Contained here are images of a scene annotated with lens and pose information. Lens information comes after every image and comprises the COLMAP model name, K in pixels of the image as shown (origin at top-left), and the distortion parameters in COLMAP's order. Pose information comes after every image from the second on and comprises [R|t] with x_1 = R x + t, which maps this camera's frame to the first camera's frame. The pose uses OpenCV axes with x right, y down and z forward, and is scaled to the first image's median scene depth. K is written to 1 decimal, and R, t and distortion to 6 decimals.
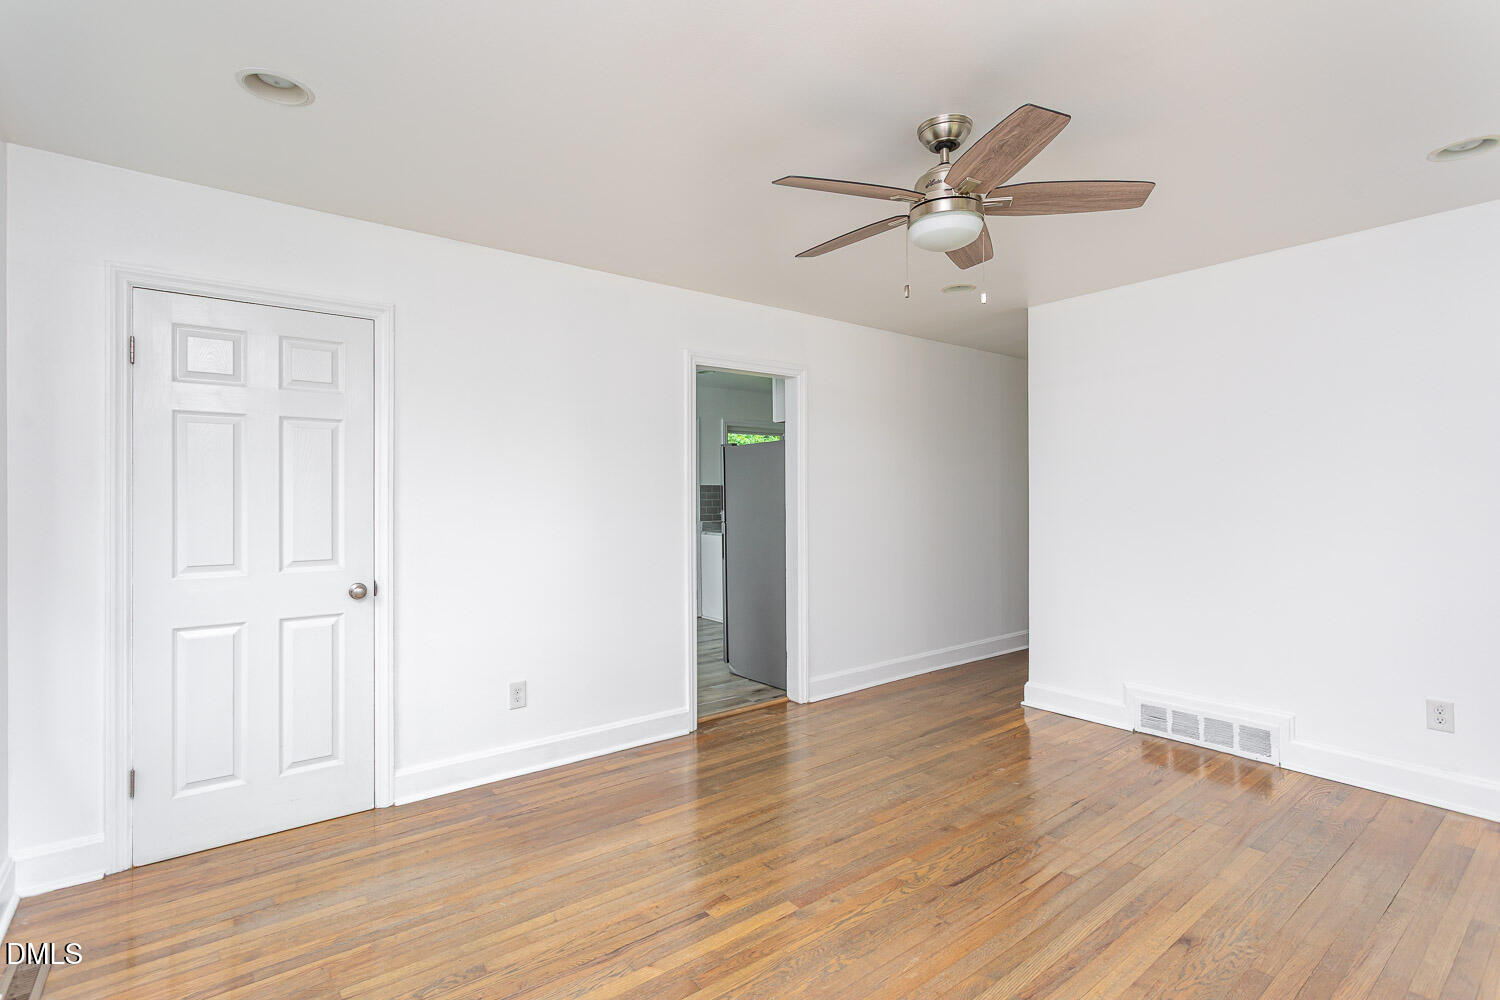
lens RADIAL K [[710.8, 0, 737.5], [0, 710.8, 496.8], [0, 0, 1]] dist [0.002784, 0.001745]
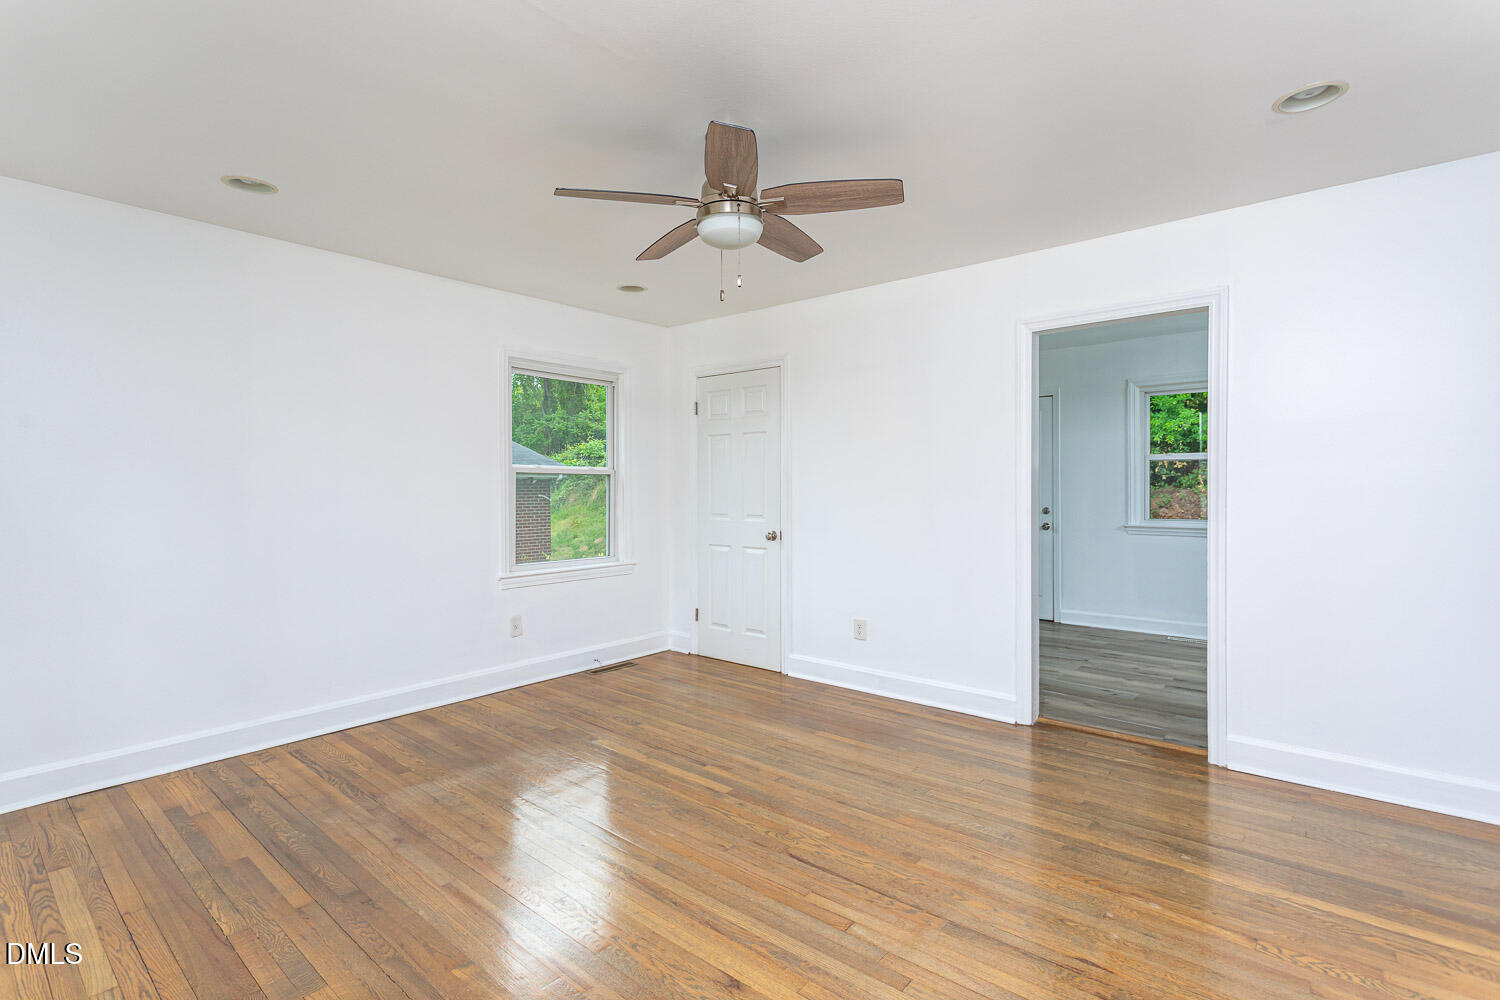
lens RADIAL K [[710.8, 0, 736.7], [0, 710.8, 495.7], [0, 0, 1]] dist [0.002784, 0.001745]
pose [[0.199446, 0.016838, -0.979764, 1.028270], [0.002531, 0.999840, 0.017698, 0.012127], [0.979906, -0.006010, 0.199371, 0.586031]]
